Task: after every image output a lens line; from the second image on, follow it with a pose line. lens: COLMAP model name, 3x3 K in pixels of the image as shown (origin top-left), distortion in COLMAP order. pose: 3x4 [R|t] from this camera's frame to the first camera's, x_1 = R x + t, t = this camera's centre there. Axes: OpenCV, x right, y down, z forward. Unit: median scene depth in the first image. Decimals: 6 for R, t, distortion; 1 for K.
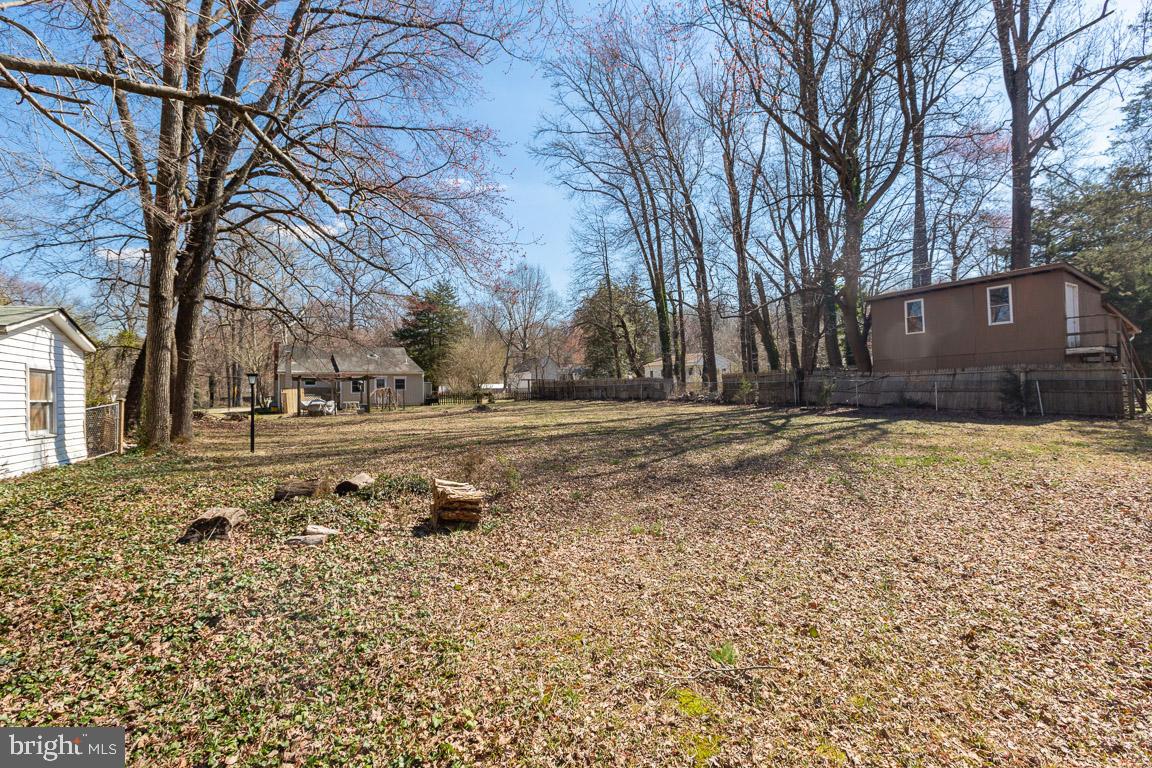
lens RADIAL K [[507.7, 0, 571.4], [0, 507.7, 383.4], [0, 0, 1]] dist [-0.000463, -0.000071]
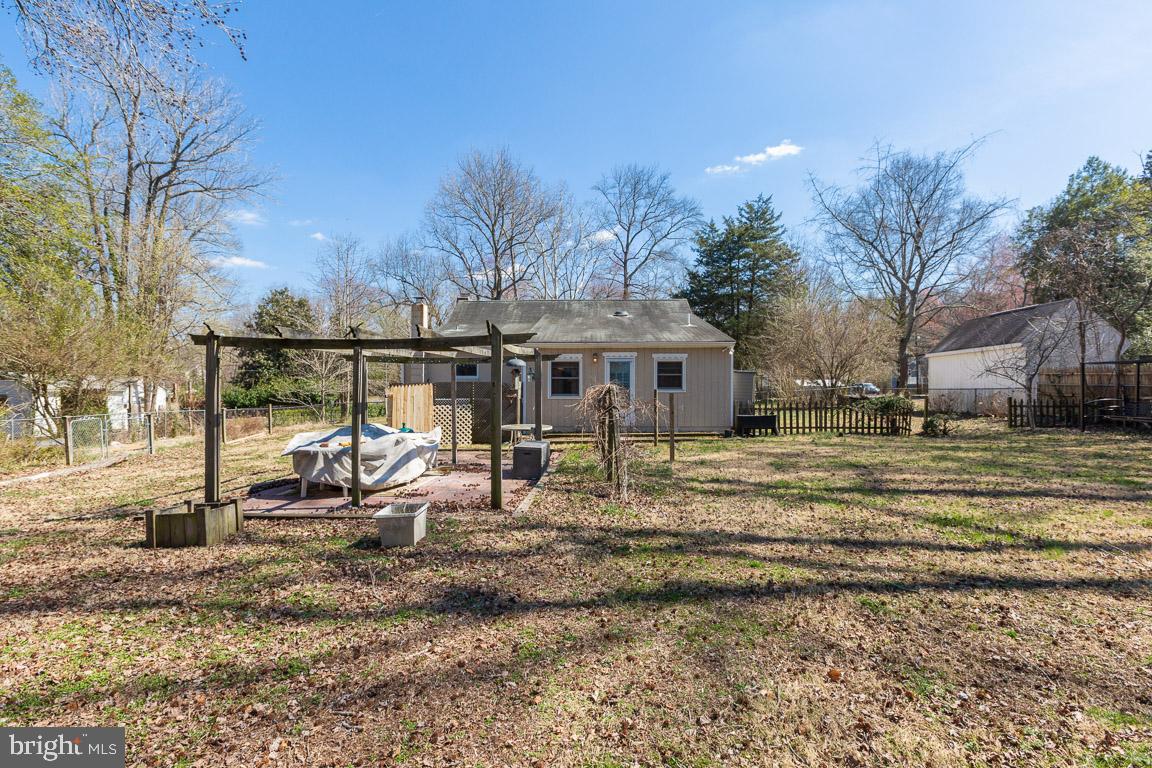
lens RADIAL K [[507.7, 0, 571.4], [0, 507.7, 383.4], [0, 0, 1]] dist [-0.000463, -0.000071]
pose [[0.845048, 0.003281, -0.534680, -0.132809], [0.001557, 0.999962, 0.008598, 0.002685], [0.534688, -0.008098, 0.845011, 0.429181]]
